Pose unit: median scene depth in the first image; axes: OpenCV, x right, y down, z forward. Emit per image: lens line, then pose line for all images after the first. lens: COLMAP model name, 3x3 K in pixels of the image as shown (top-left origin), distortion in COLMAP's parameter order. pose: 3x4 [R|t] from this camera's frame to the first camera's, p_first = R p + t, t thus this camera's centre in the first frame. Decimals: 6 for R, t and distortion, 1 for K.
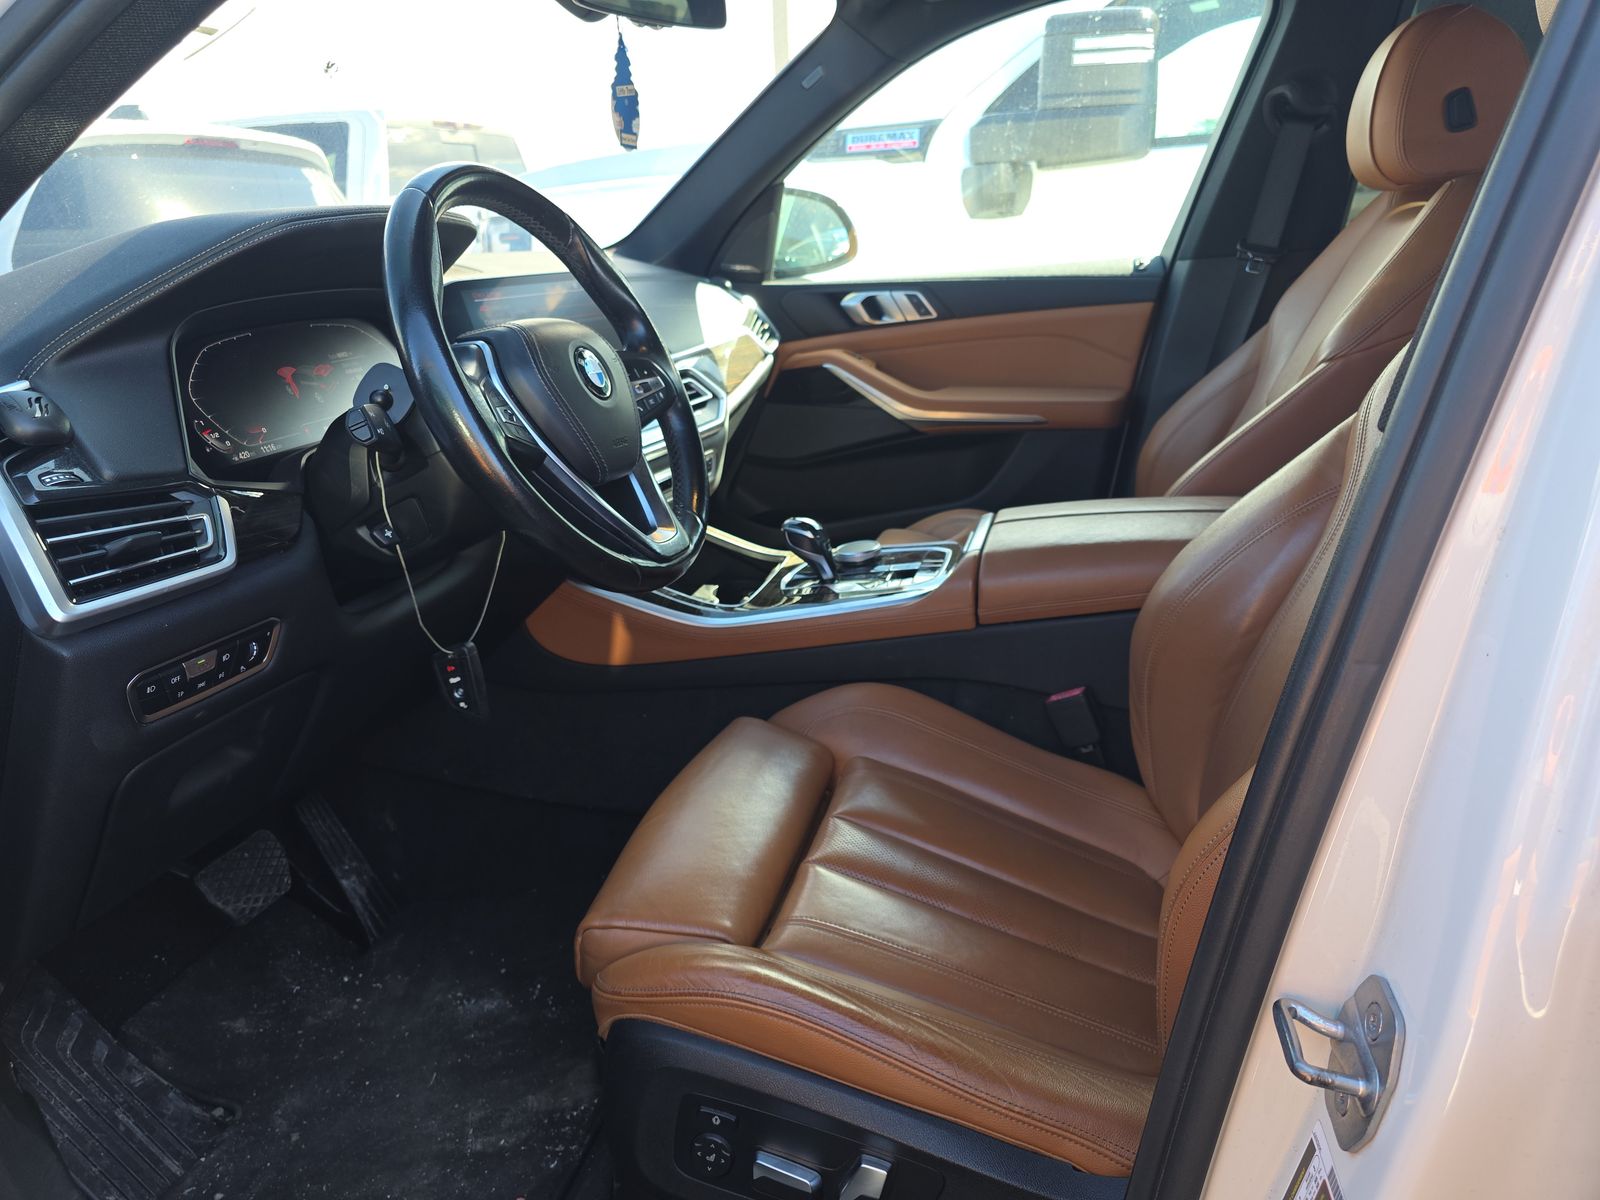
lens RADIAL K [[1065.6, 0, 800.0], [0, 1065.6, 600.0], [0, 0, 1]] dist [0.003883, 0.002199]
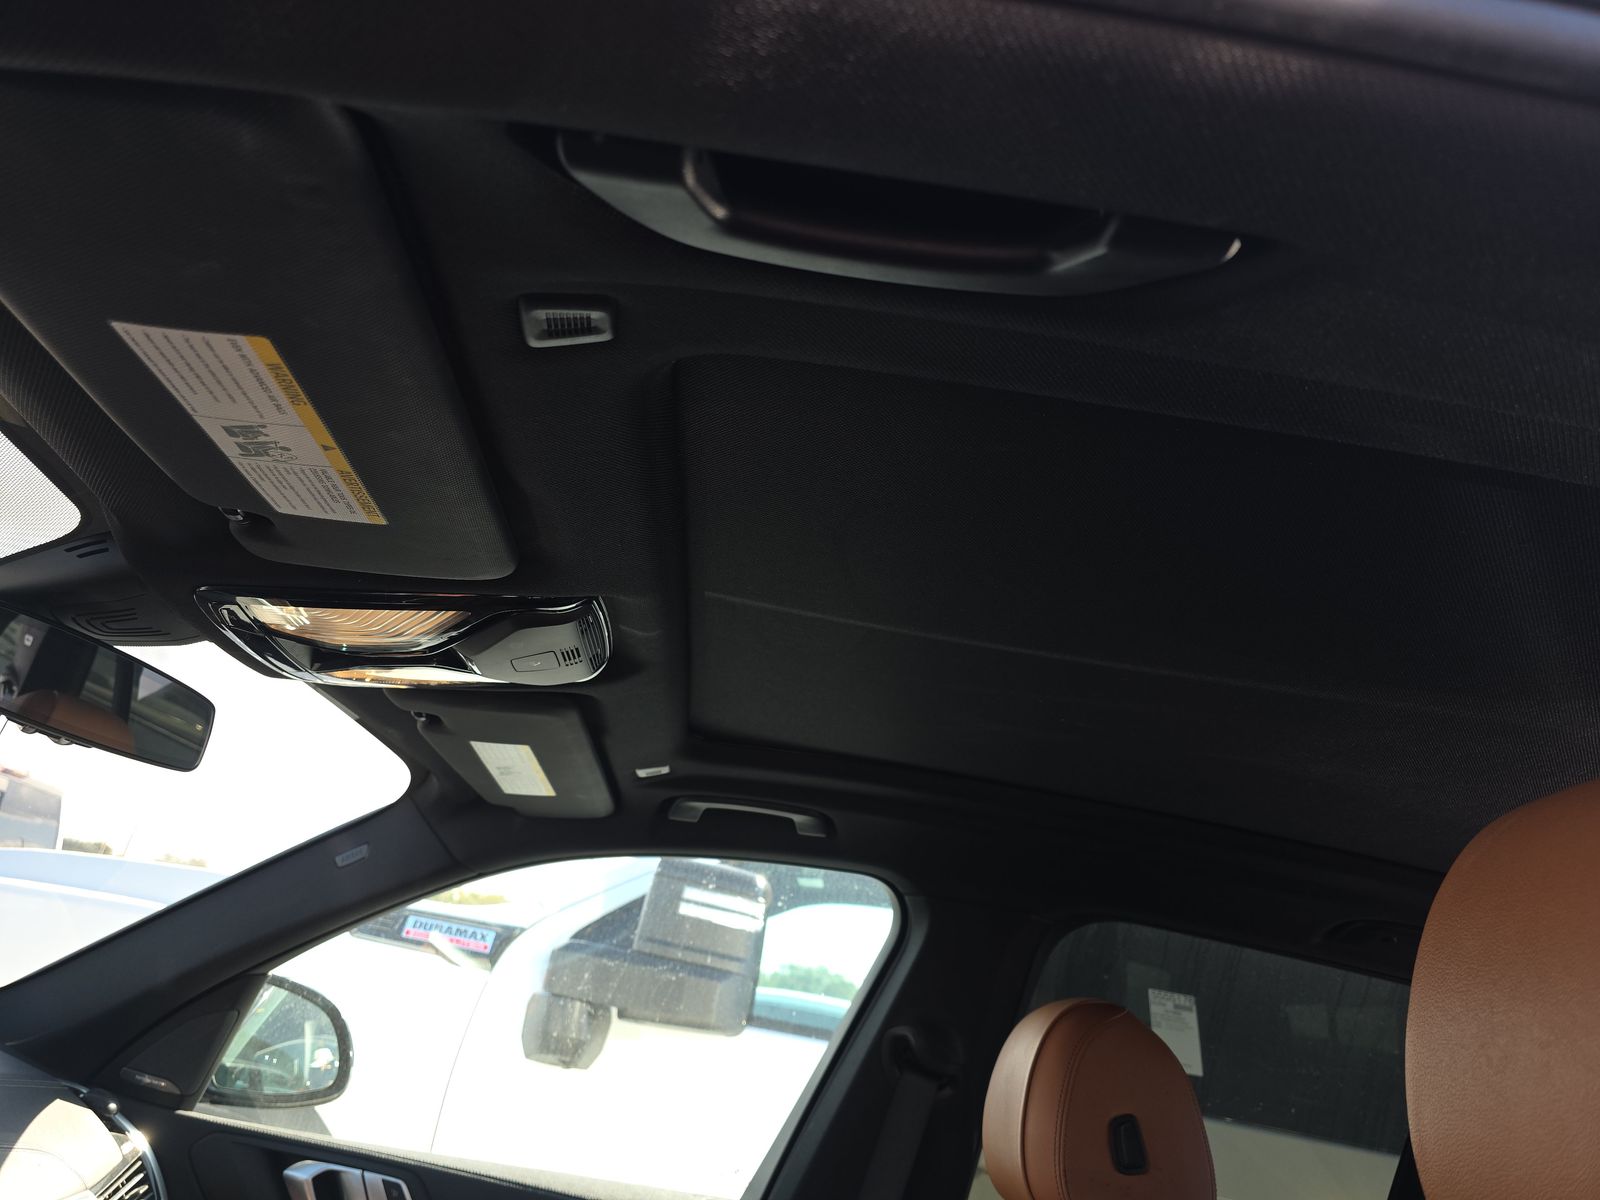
lens RADIAL K [[1065.6, 0, 800.0], [0, 1065.6, 600.0], [0, 0, 1]] dist [0.003883, 0.002199]
pose [[0.913423, 0.328603, 0.240164, 0.046597], [-0.094709, 0.745470, -0.659777, -0.114139], [-0.395840, 0.579909, 0.712050, 0.165427]]
